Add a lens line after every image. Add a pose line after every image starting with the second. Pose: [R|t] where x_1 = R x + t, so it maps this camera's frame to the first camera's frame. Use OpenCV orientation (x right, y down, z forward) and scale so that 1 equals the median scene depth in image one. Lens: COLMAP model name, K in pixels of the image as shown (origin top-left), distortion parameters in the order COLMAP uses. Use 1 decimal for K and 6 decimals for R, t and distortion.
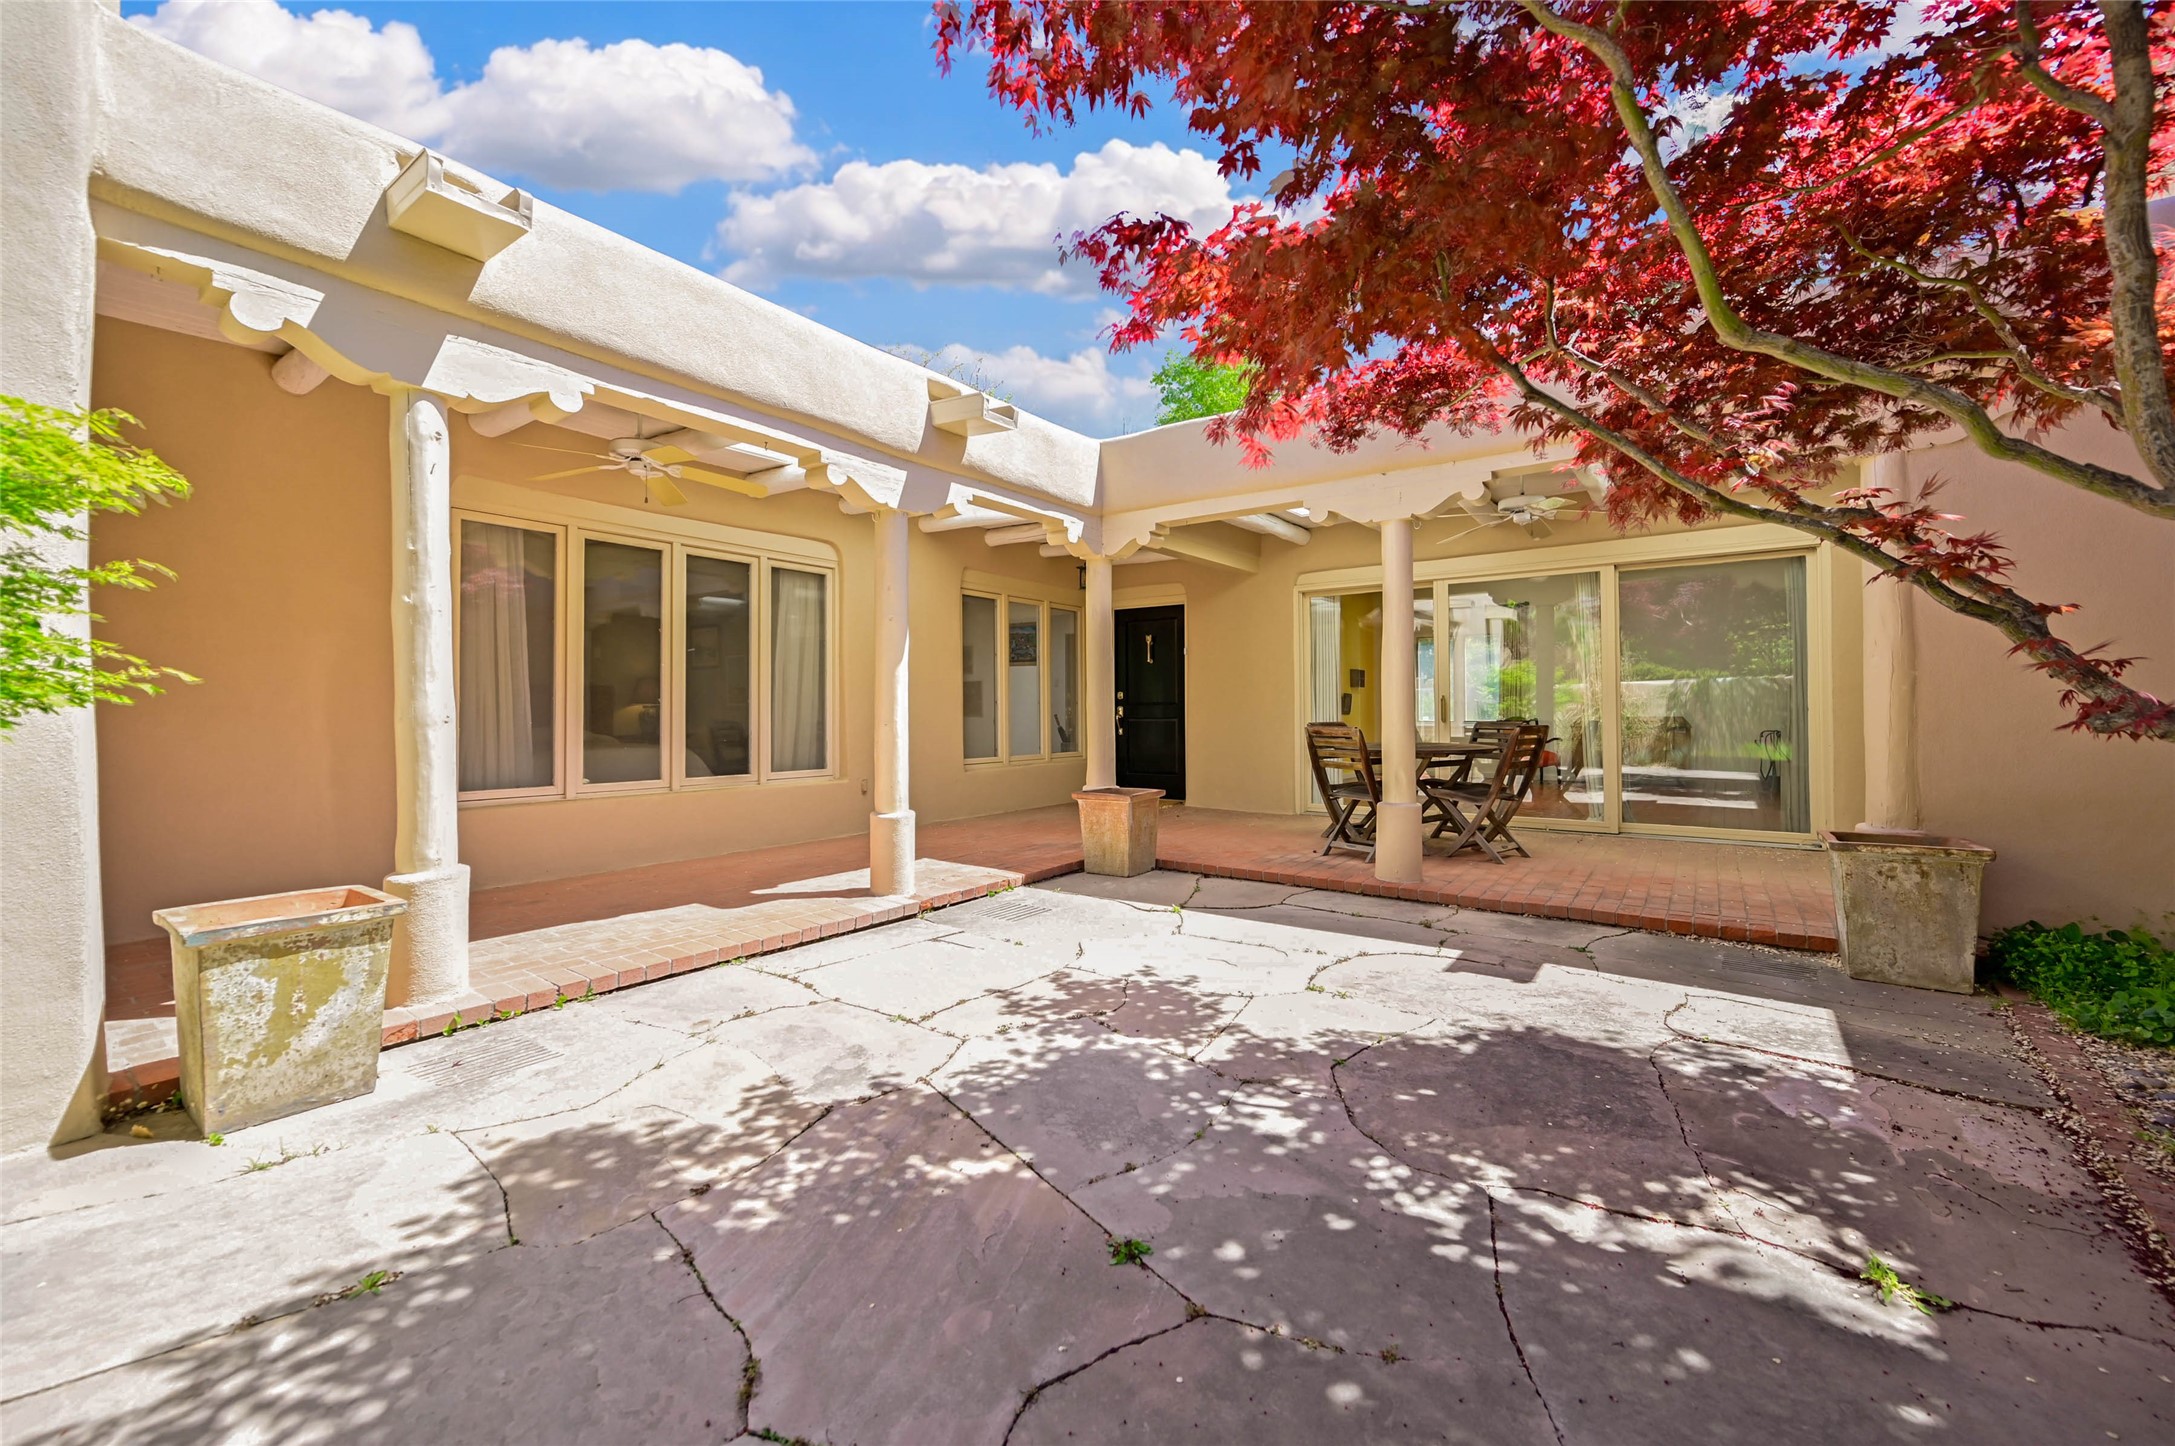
lens RADIAL K [[866.6, 0, 1093.0], [0, 866.6, 717.3], [0, 0, 1]] dist [-0.001180, -0.000208]
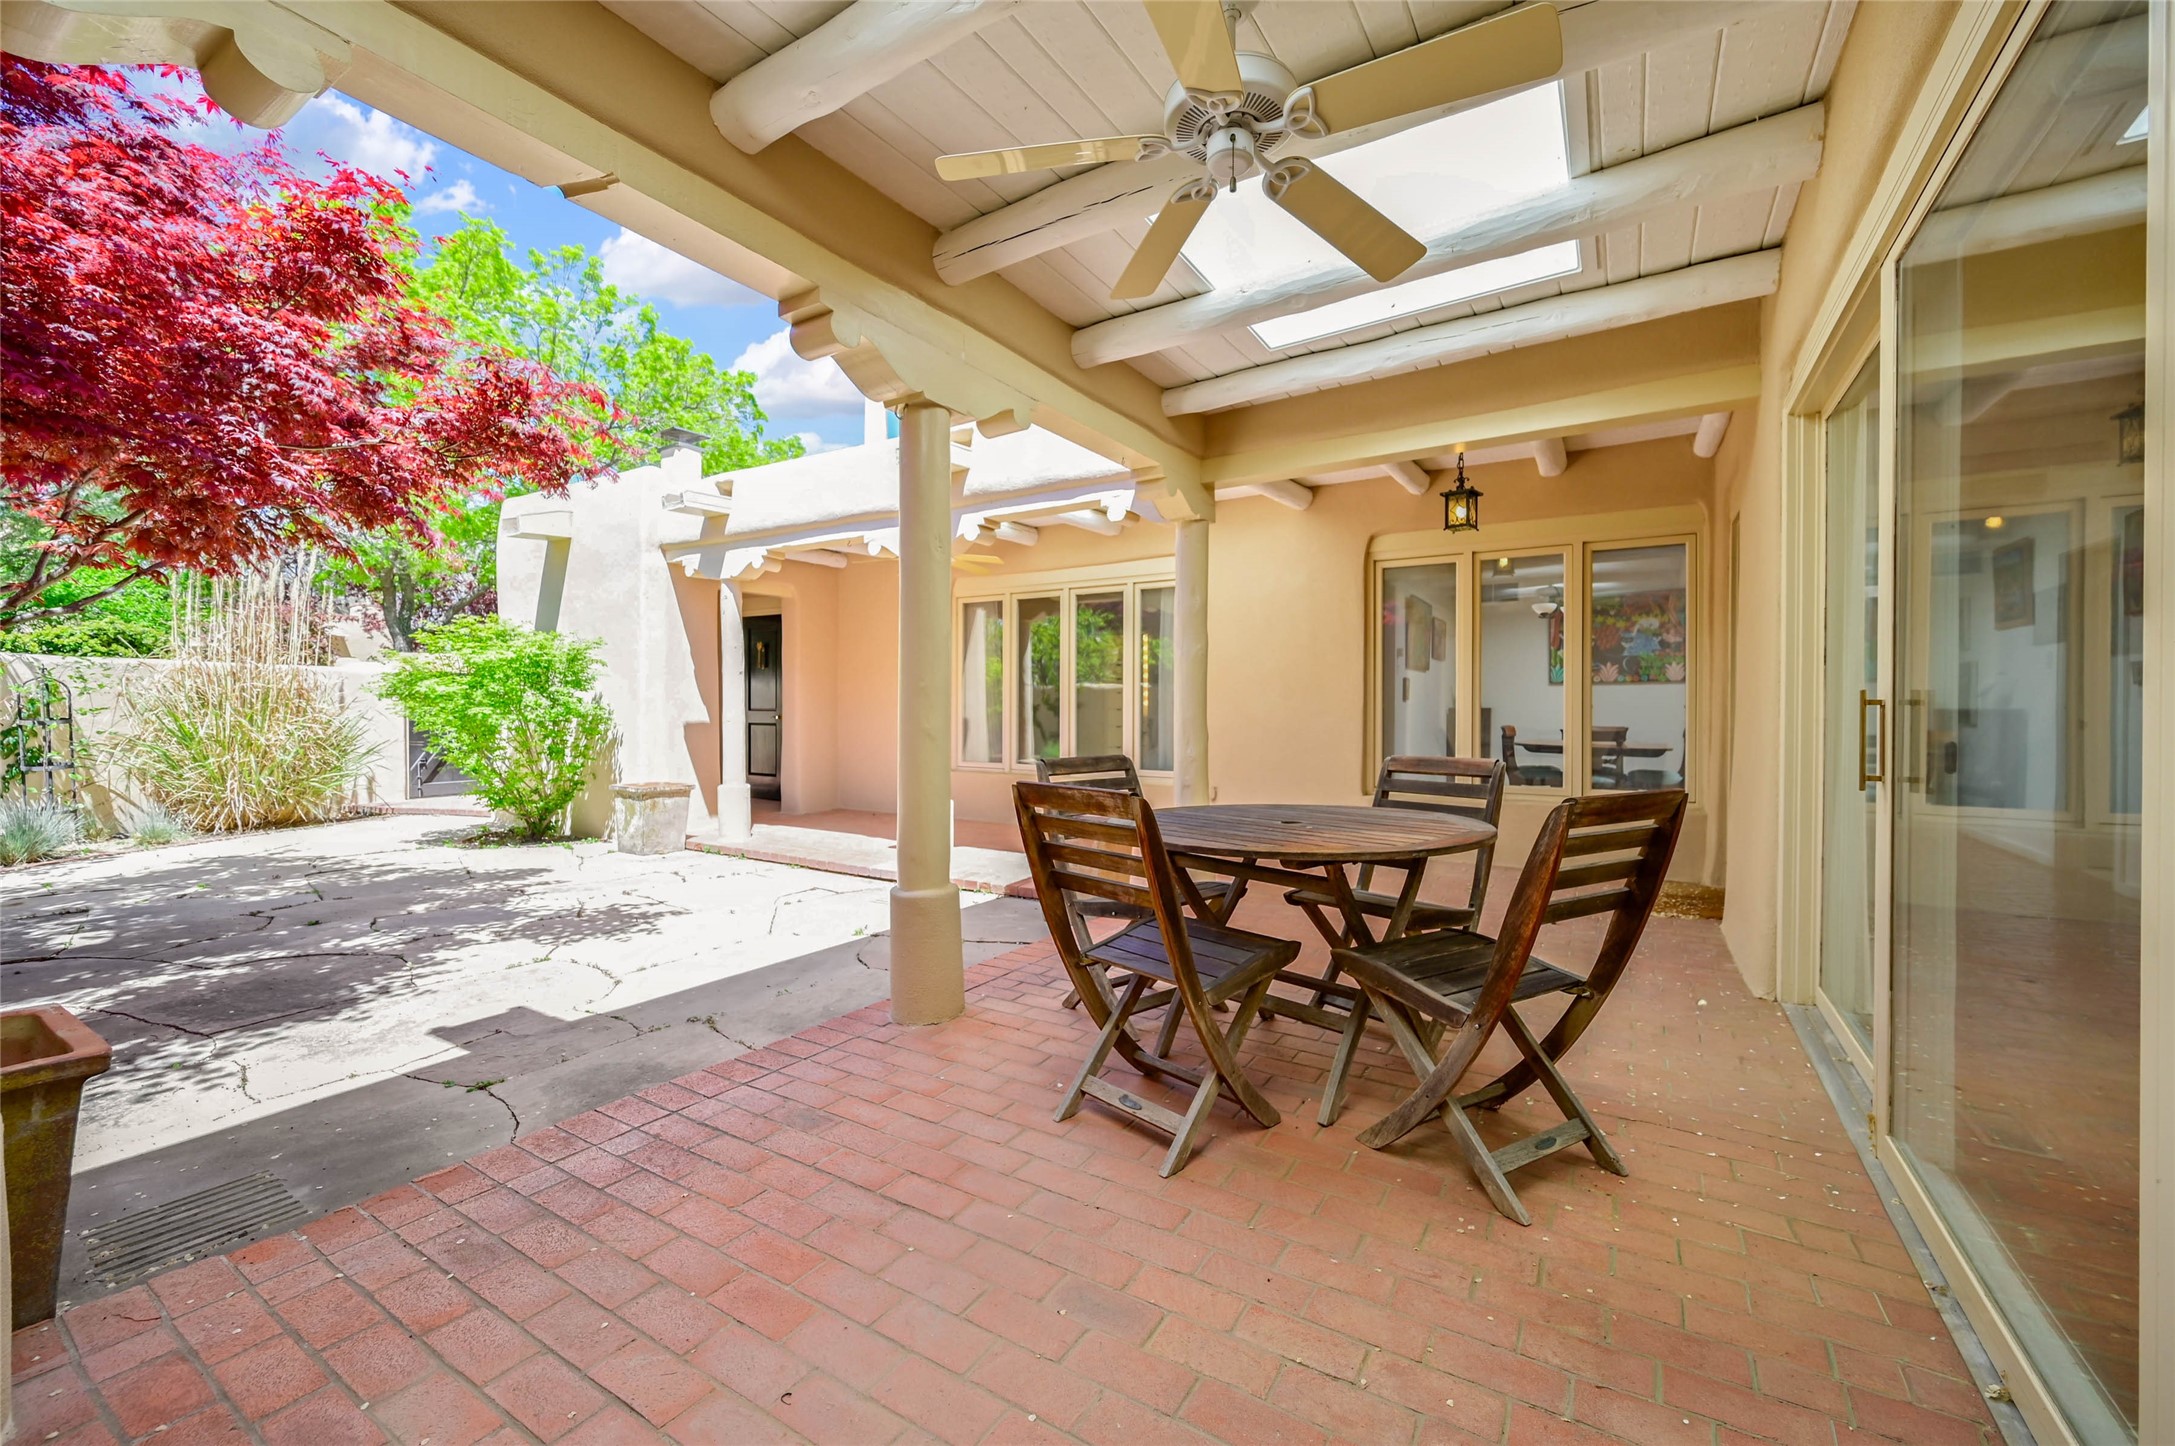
lens RADIAL K [[866.6, 0, 1093.0], [0, 866.6, 717.3], [0, 0, 1]] dist [-0.001180, -0.000208]
pose [[0.070941, 0.014707, -0.997372, 1.334294], [-0.009122, 0.999859, 0.014095, -0.036854], [0.997439, 0.008098, 0.071065, 1.496457]]
